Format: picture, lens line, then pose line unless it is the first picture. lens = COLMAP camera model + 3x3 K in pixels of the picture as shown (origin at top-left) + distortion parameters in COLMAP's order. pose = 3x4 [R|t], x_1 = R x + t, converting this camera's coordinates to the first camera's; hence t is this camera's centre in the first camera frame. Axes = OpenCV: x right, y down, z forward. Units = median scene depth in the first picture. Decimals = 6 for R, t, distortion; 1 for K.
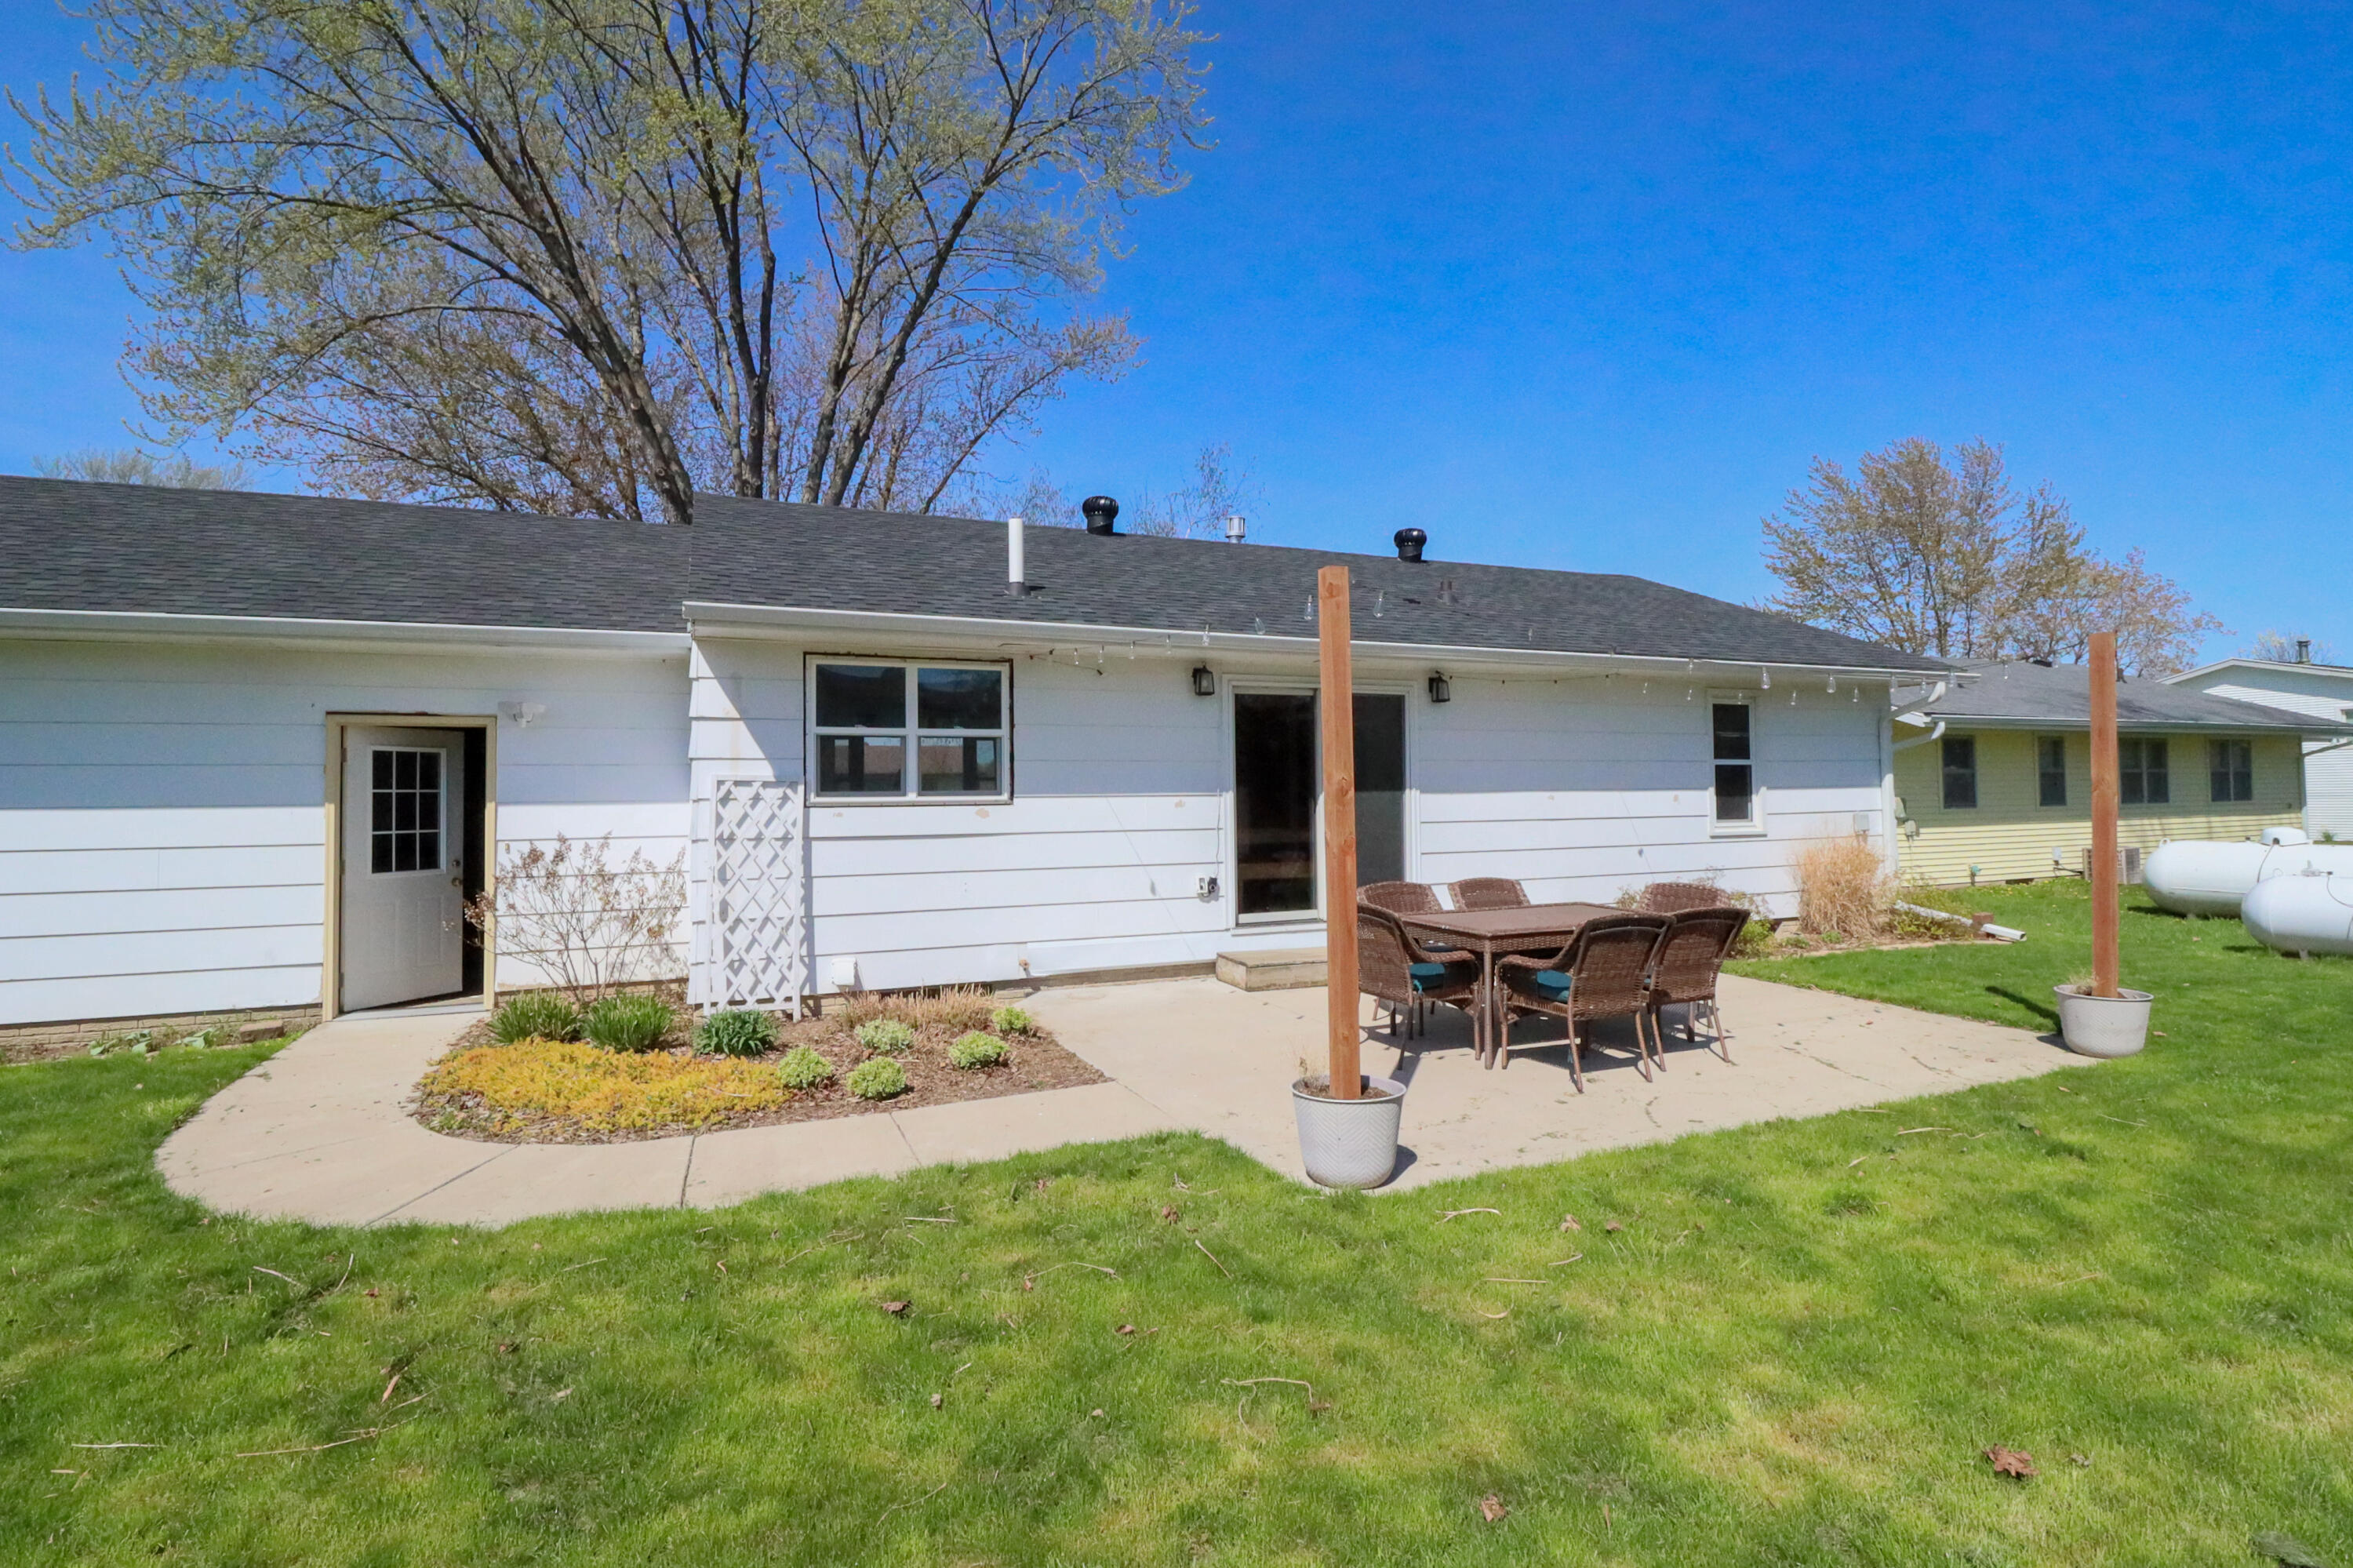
lens RADIAL K [[1089.8, 0, 1180.6], [0, 1089.8, 773.2], [0, 0, 1]] dist [-0.014786, -0.005652]
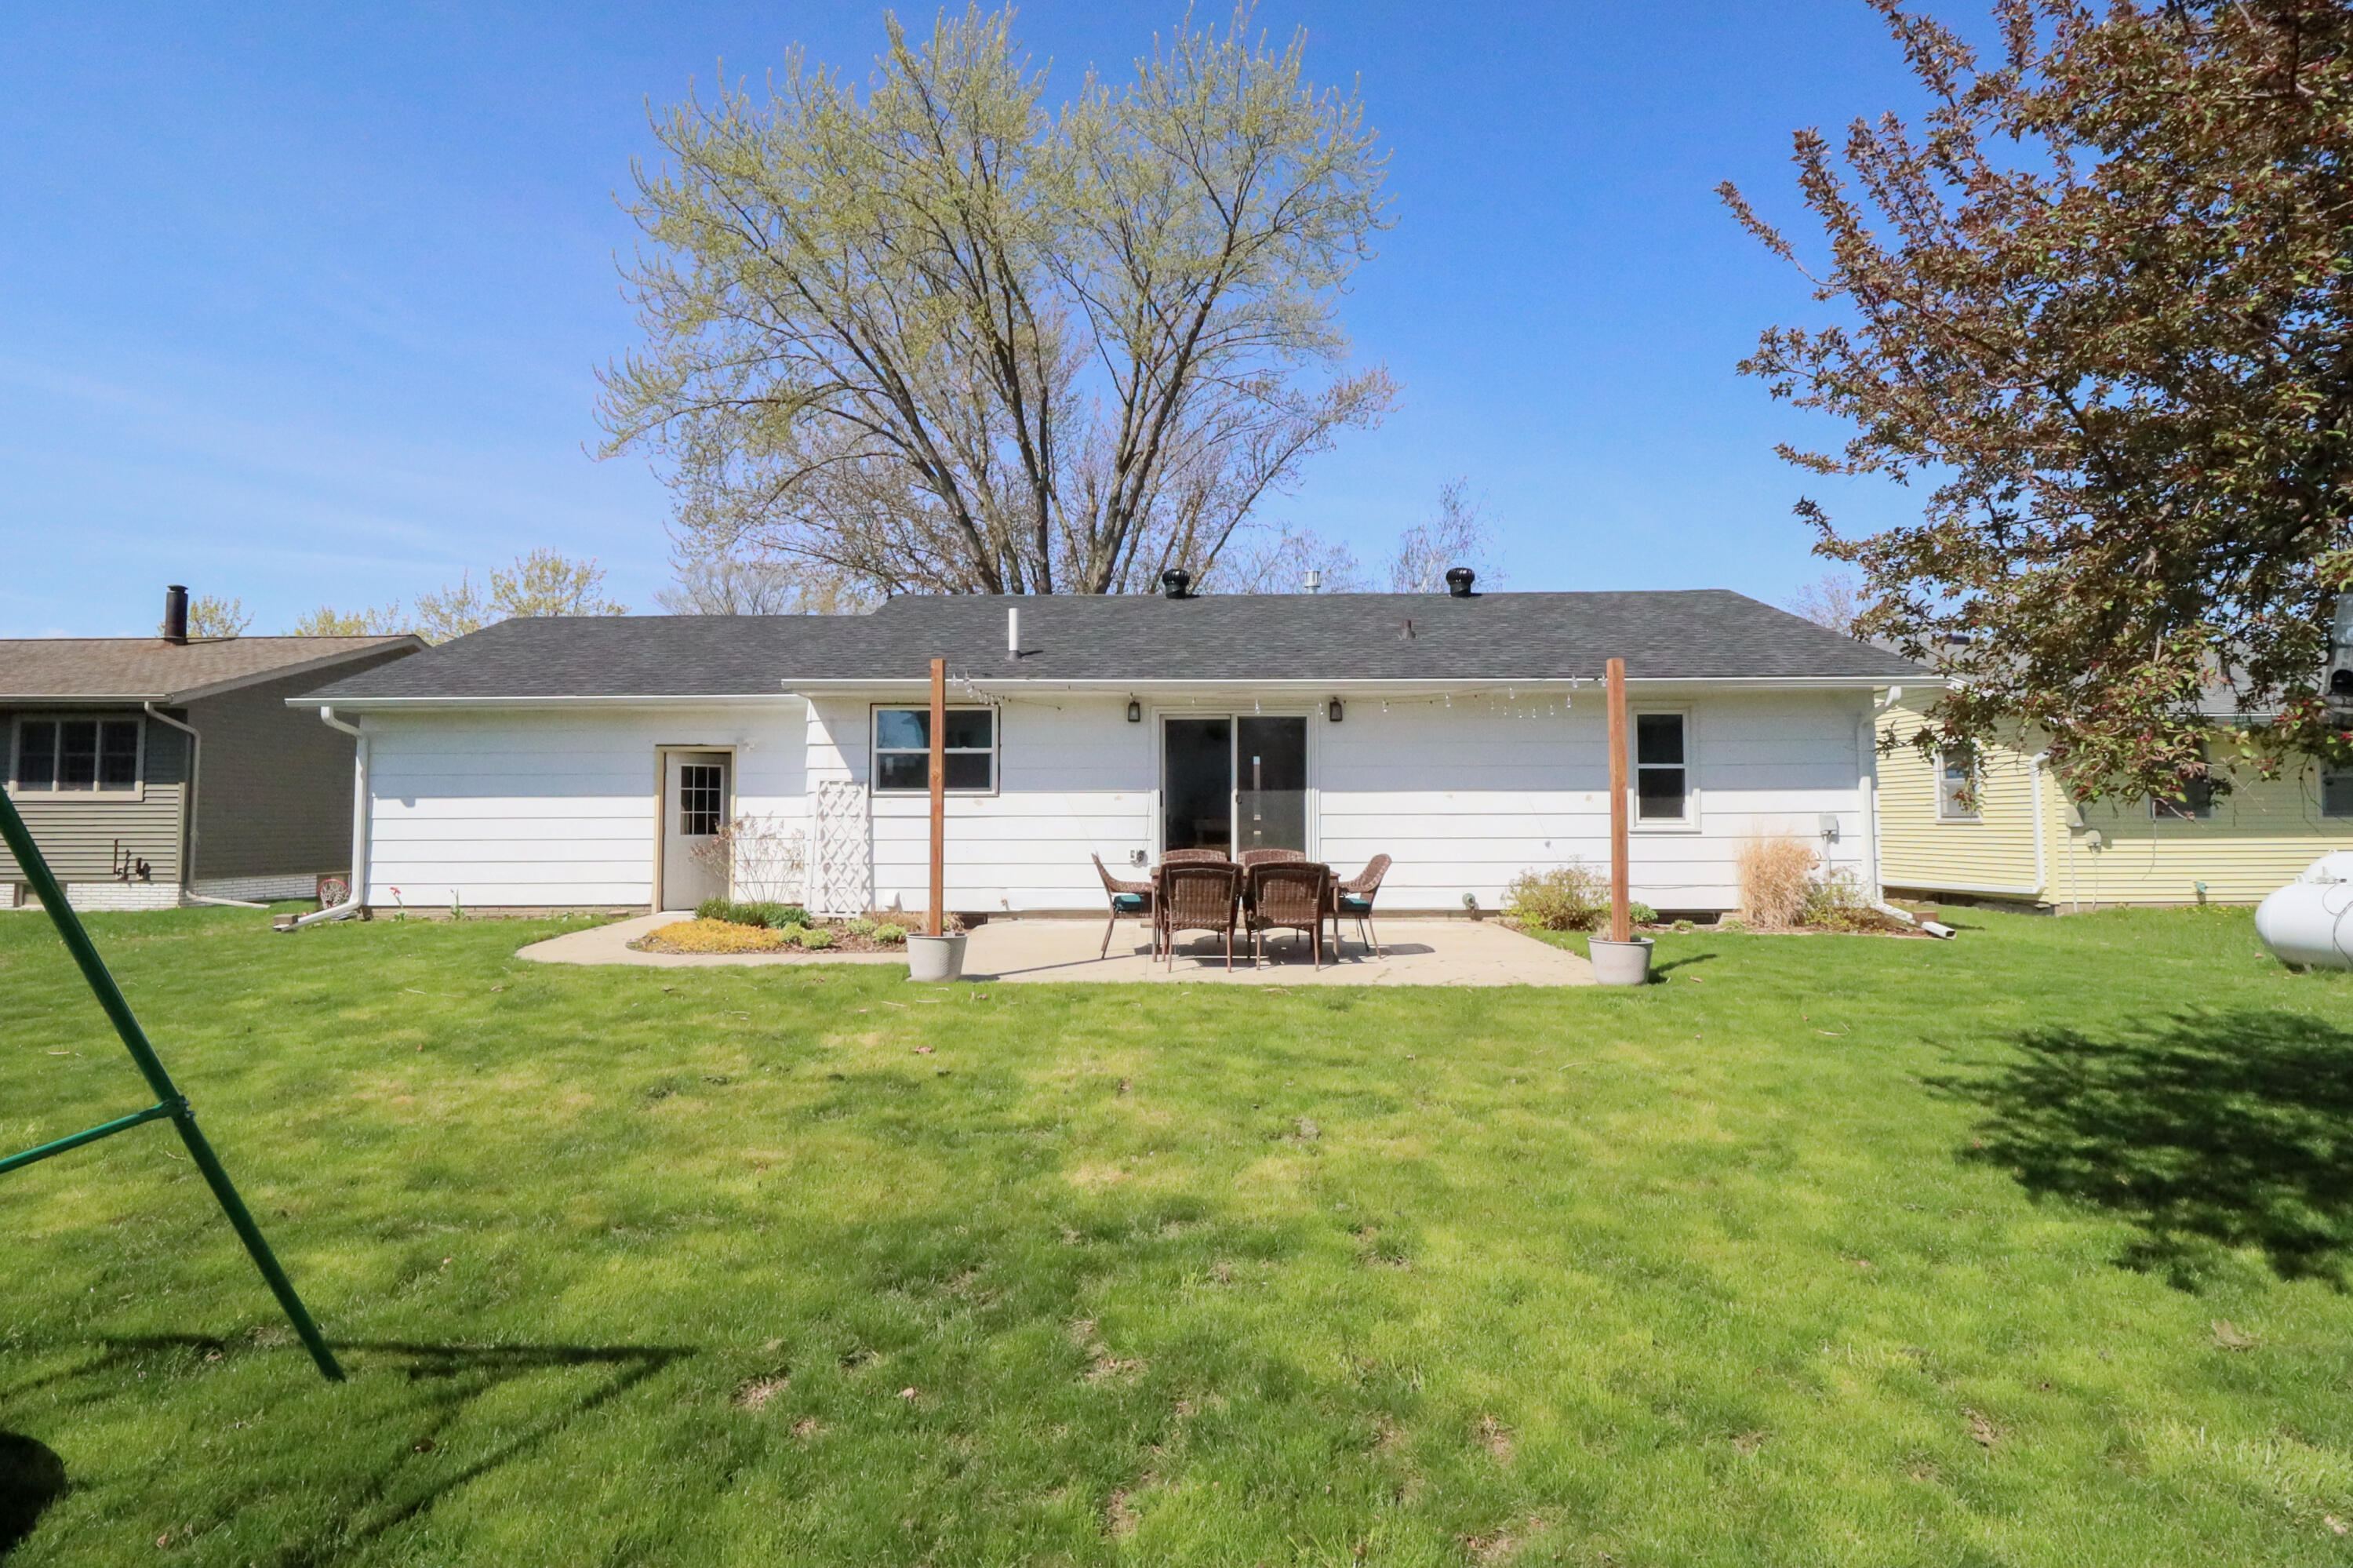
lens RADIAL K [[1089.8, 0, 1171.9], [0, 1089.8, 783.3], [0, 0, 1]] dist [-0.014786, -0.005652]
pose [[0.913101, -0.005443, -0.407697, 0.641893], [0.001543, 0.999950, -0.009895, 0.023036], [0.407730, 0.008406, 0.913064, -0.276644]]
